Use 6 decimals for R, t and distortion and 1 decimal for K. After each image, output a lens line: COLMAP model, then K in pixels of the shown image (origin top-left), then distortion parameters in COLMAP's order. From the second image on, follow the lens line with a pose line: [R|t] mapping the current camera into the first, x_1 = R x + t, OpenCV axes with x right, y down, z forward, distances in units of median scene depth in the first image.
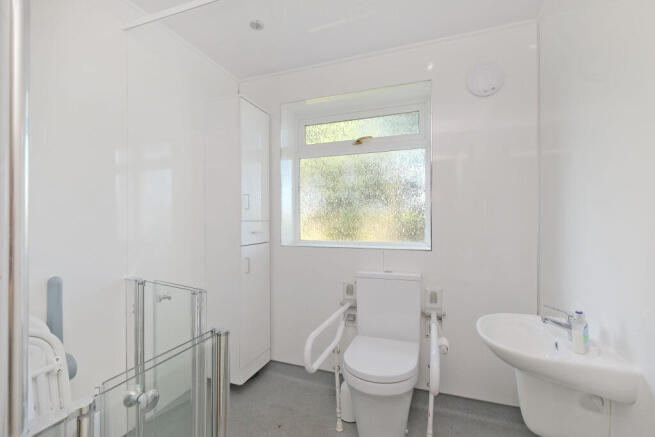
lens RADIAL K [[287.3, 0, 326.8], [0, 287.3, 219.8], [0, 0, 1]] dist [0.001347, -0.002659]
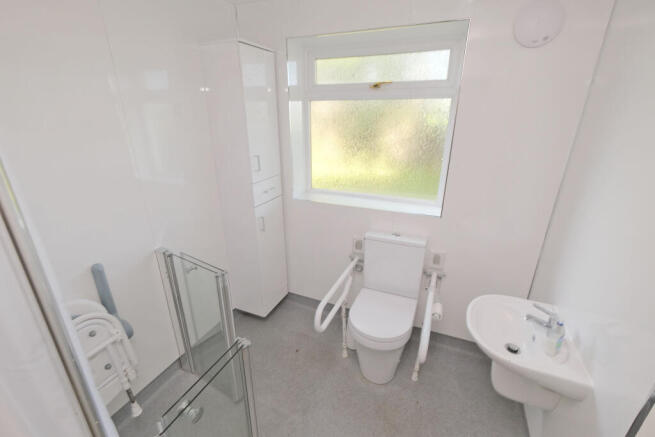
lens RADIAL K [[287.3, 0, 325.8], [0, 287.3, 224.9], [0, 0, 1]] dist [0.001347, -0.002659]
pose [[0.998607, 0.018620, -0.049375, 0.011351], [-0.000060, 0.936078, 0.351792, -0.227378], [0.052770, -0.351299, 0.934775, 0.025276]]
